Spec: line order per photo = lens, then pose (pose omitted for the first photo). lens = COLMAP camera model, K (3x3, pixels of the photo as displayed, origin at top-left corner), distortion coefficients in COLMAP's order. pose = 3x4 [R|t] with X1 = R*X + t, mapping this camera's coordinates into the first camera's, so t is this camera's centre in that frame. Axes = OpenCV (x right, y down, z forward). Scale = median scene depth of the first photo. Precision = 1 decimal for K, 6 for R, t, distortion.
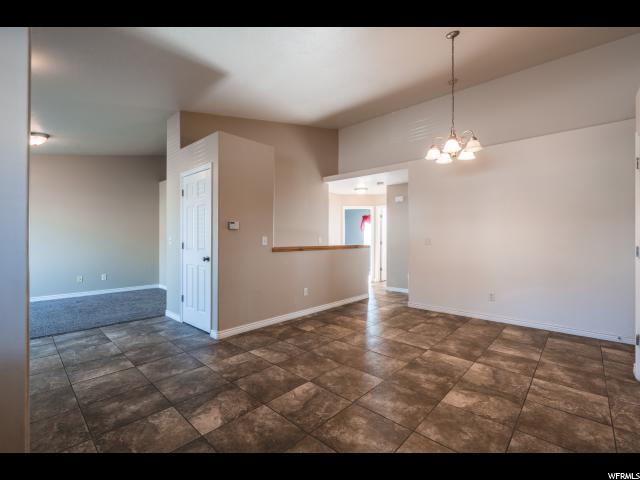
lens RADIAL K [[286.1, 0, 318.9], [0, 286.1, 238.7], [0, 0, 1]] dist [-0.004267, 0.001312]
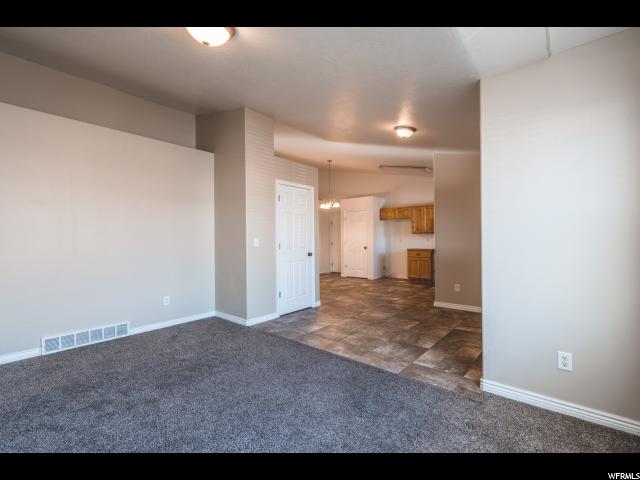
lens RADIAL K [[286.1, 0, 318.9], [0, 286.1, 238.7], [0, 0, 1]] dist [-0.004267, 0.001312]
pose [[-0.035994, 0.001102, 0.999351, -2.312827], [0.007619, 0.999971, -0.000828, -0.005904], [-0.999323, 0.007584, -0.036002, 1.299195]]
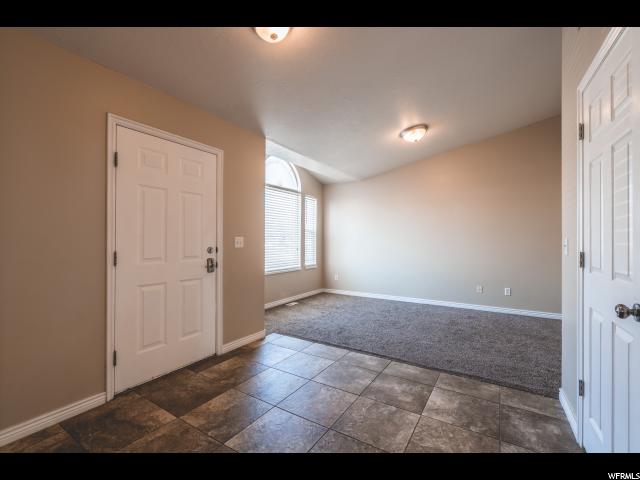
lens RADIAL K [[286.1, 0, 318.9], [0, 286.1, 238.7], [0, 0, 1]] dist [-0.004267, 0.001312]
pose [[0.183495, -0.004813, -0.983009, -0.207134], [-0.003179, 0.999980, -0.005490, -0.003744], [0.983016, 0.004132, 0.183476, 0.808422]]
